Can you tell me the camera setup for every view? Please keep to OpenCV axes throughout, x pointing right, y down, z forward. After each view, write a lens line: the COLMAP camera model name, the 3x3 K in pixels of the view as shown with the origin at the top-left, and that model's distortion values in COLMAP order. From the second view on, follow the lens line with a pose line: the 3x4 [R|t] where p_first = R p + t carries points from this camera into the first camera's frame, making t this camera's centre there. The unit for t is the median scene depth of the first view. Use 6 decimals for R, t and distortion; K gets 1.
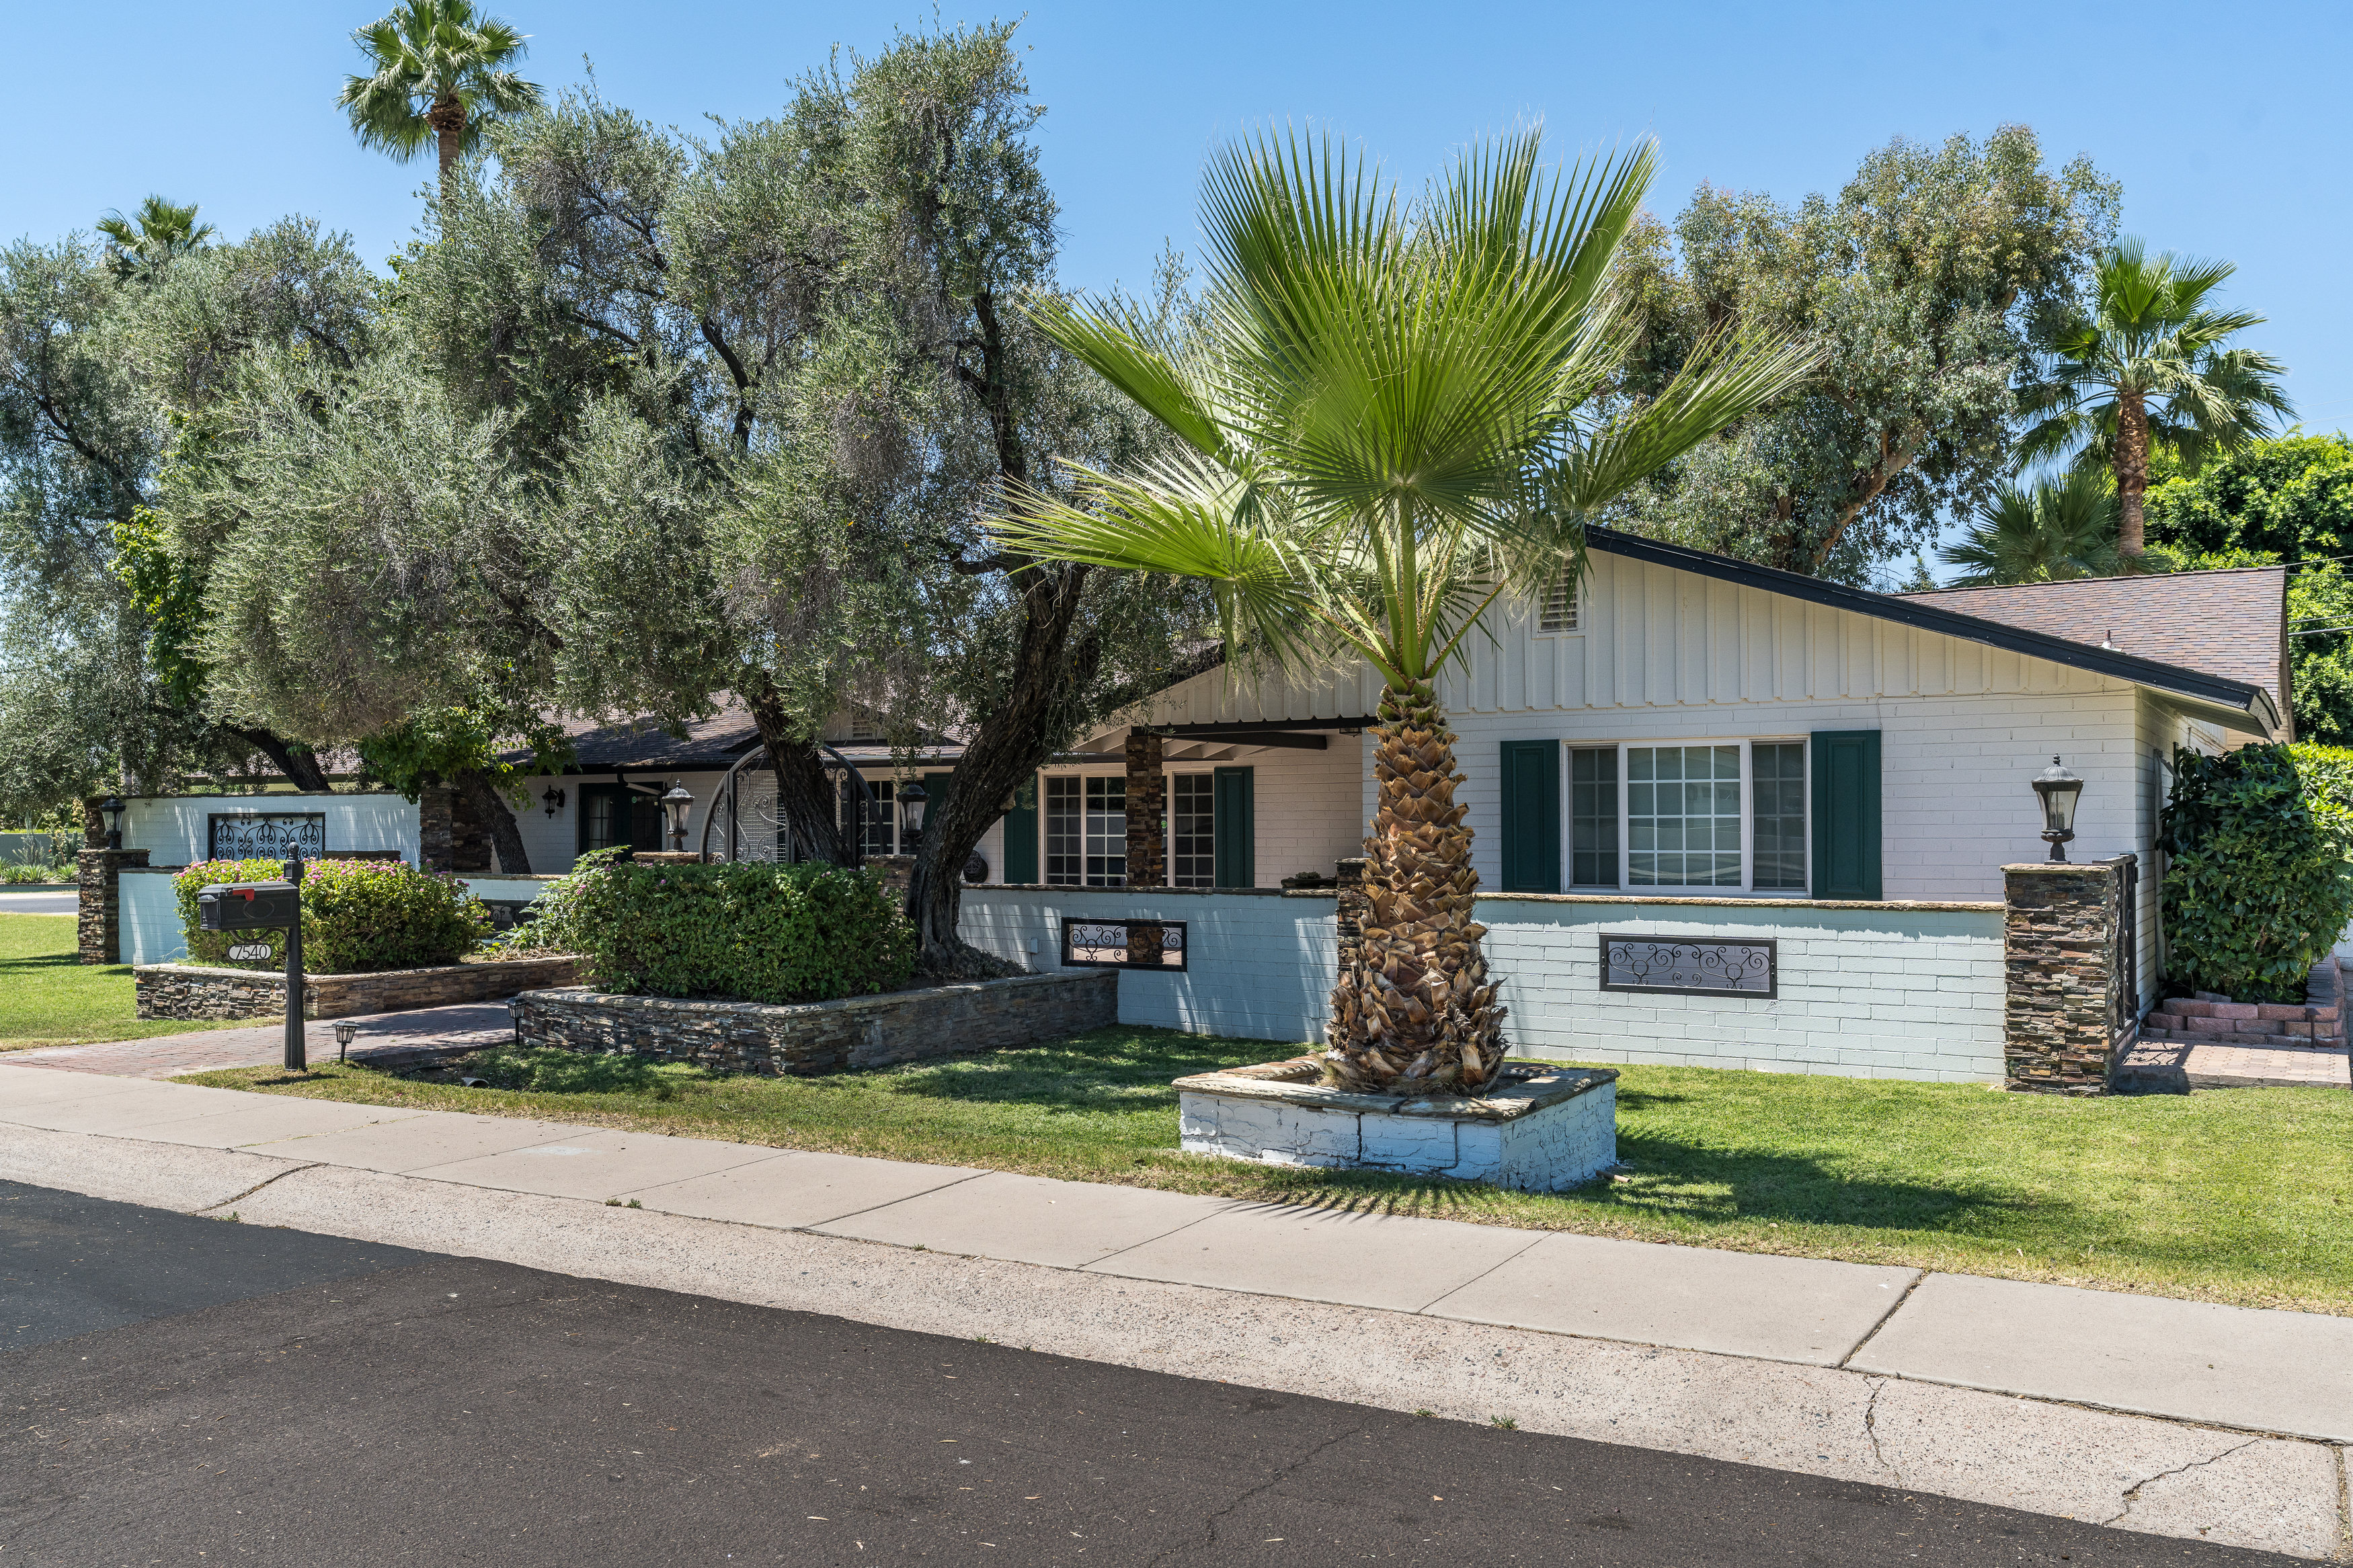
lens RADIAL K [[1926.5, 0, 1176.5], [0, 1926.5, 784.0], [0, 0, 1]] dist [-0.008743, -0.003345]
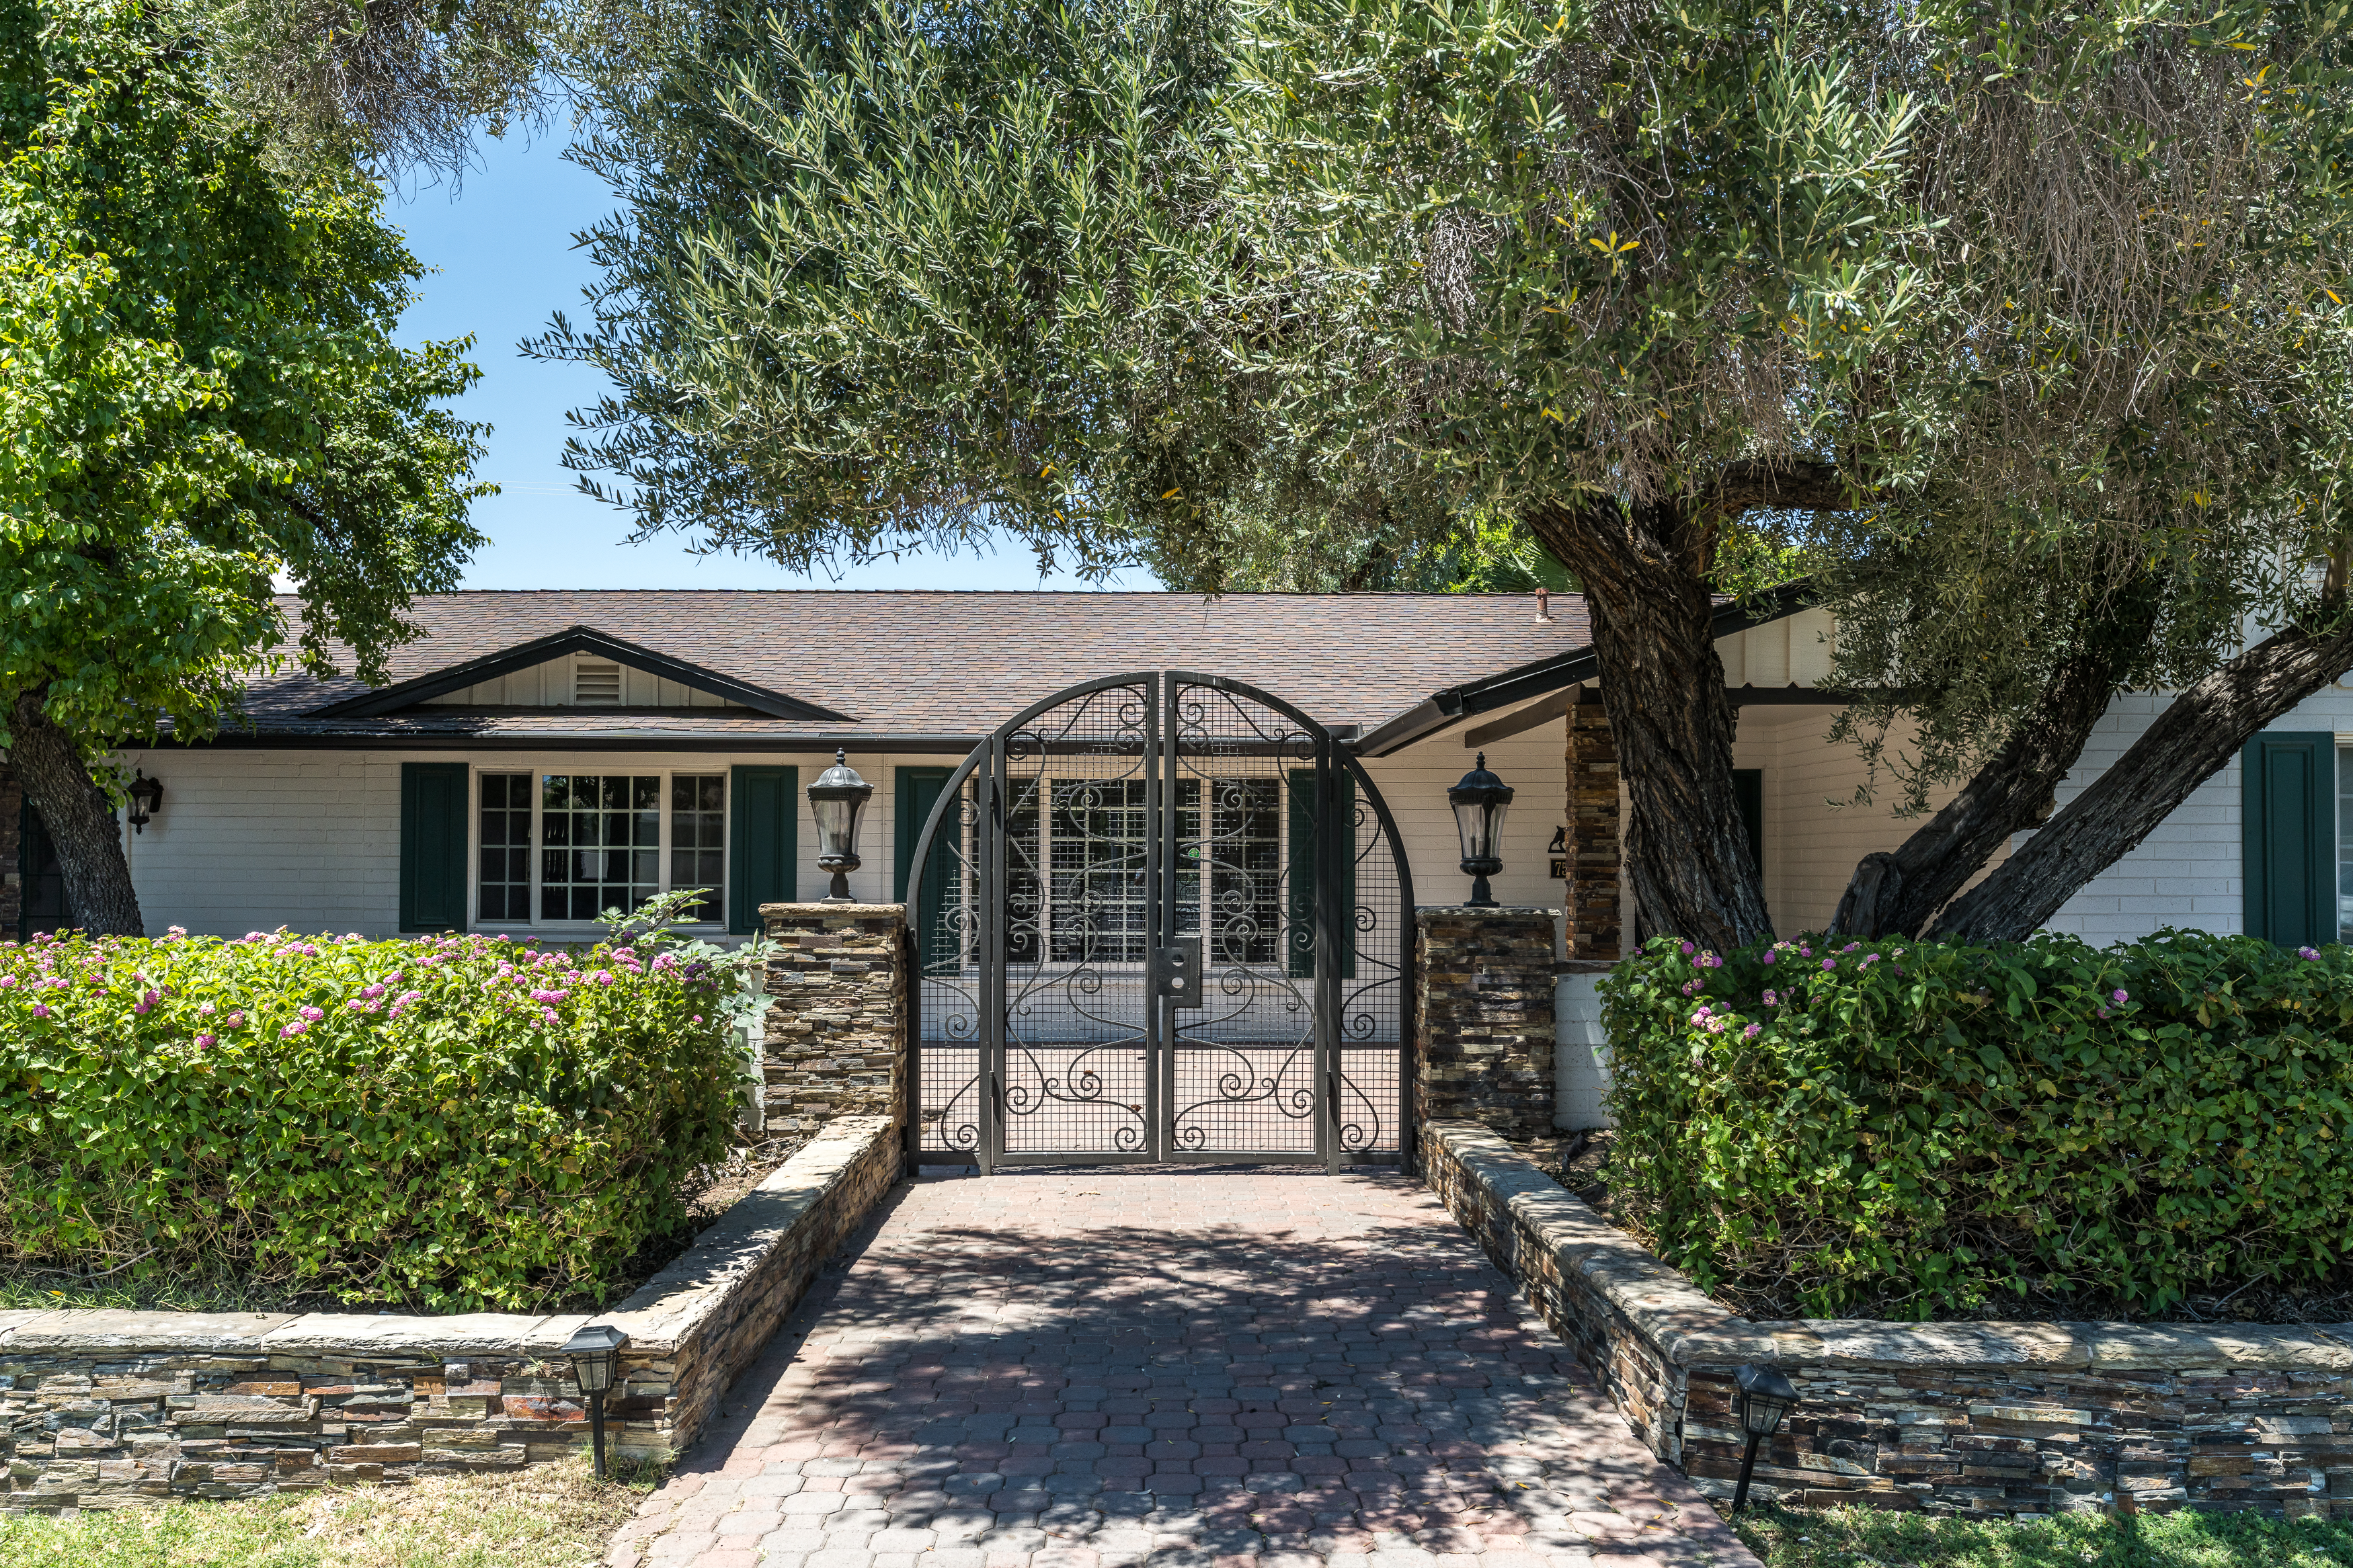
lens RADIAL K [[1926.5, 0, 1176.5], [0, 1926.5, 784.0], [0, 0, 1]] dist [-0.008743, -0.003345]
pose [[0.831174, 0.036543, 0.554810, -0.252351], [-0.027660, 0.999320, -0.024382, 0.009354], [-0.555323, 0.004919, 0.831620, 0.324095]]
